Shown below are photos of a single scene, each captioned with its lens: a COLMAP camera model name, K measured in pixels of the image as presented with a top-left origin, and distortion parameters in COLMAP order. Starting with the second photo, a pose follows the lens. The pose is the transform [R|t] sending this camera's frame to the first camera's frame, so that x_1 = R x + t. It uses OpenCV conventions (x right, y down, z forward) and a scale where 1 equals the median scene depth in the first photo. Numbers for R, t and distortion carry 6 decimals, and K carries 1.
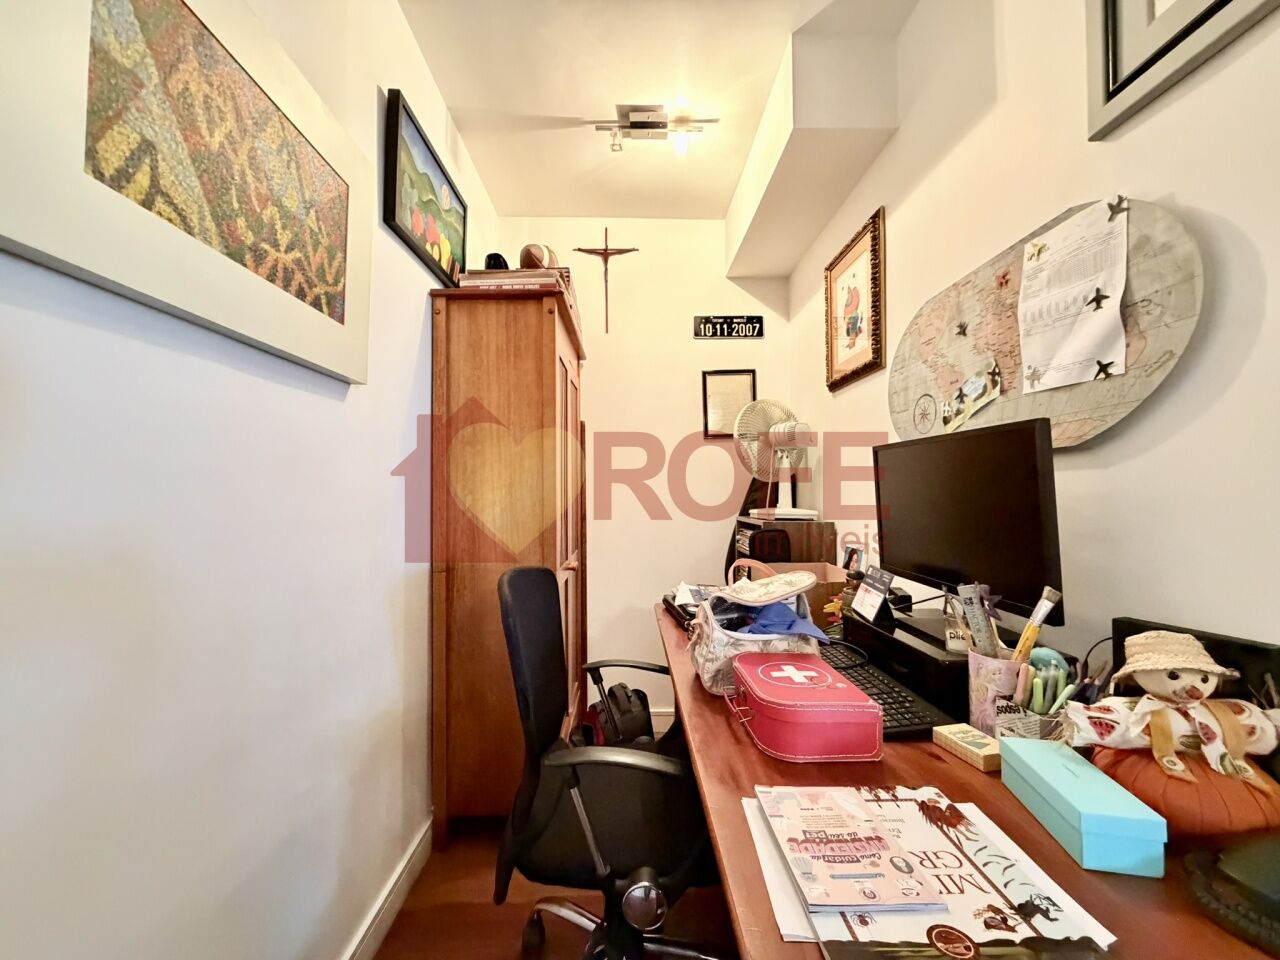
lens RADIAL K [[508.7, 0, 636.7], [0, 508.7, 480.6], [0, 0, 1]] dist [0.002447, -0.000612]
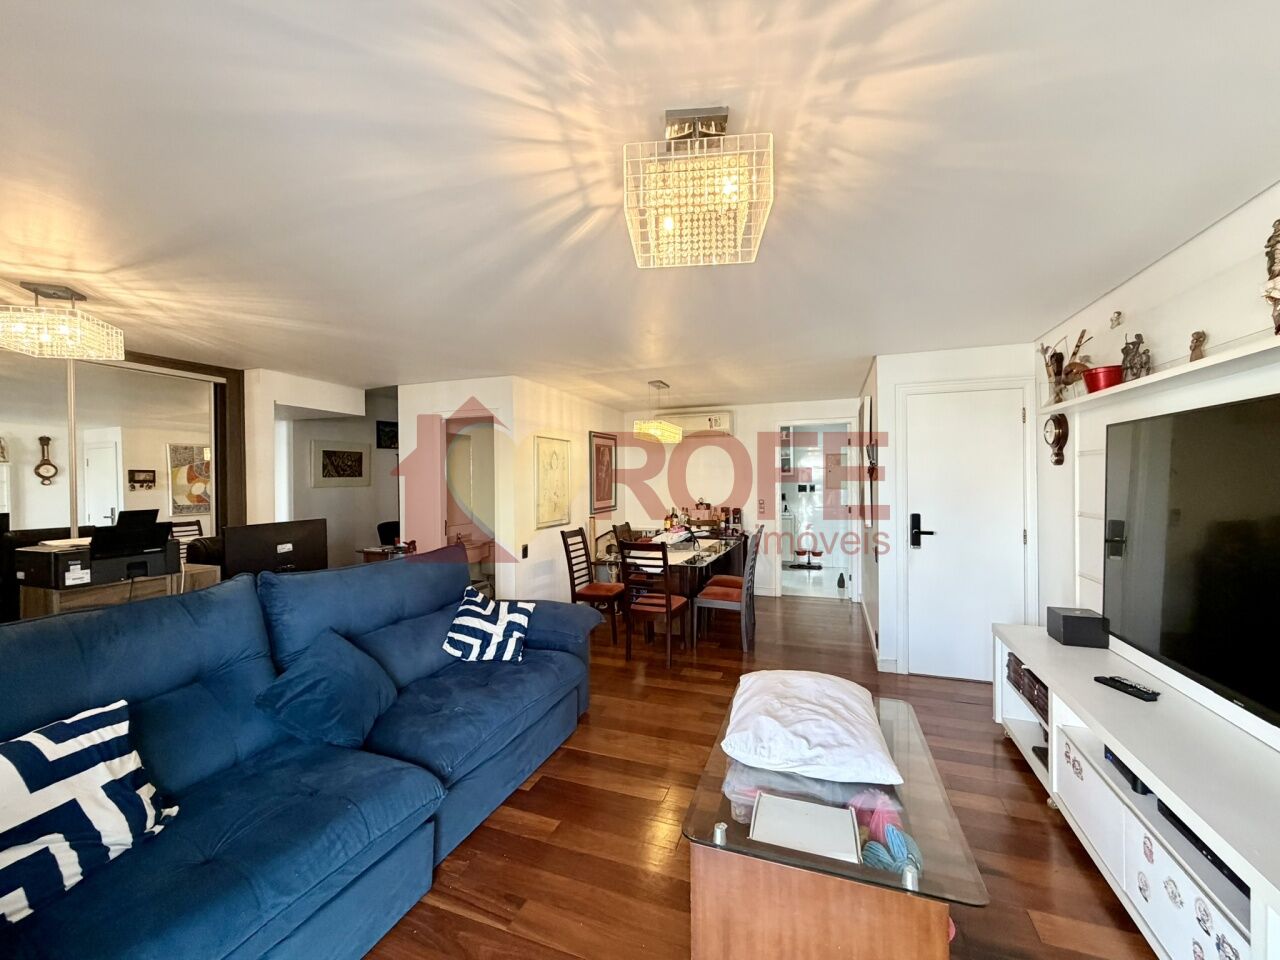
lens RADIAL K [[508.7, 0, 632.6], [0, 508.7, 479.7], [0, 0, 1]] dist [0.002447, -0.000612]
pose [[0.927812, -0.003934, -0.373026, 4.406558], [0.015826, 0.999459, 0.028822, -0.393670], [0.372711, -0.032645, 0.927373, -3.192731]]
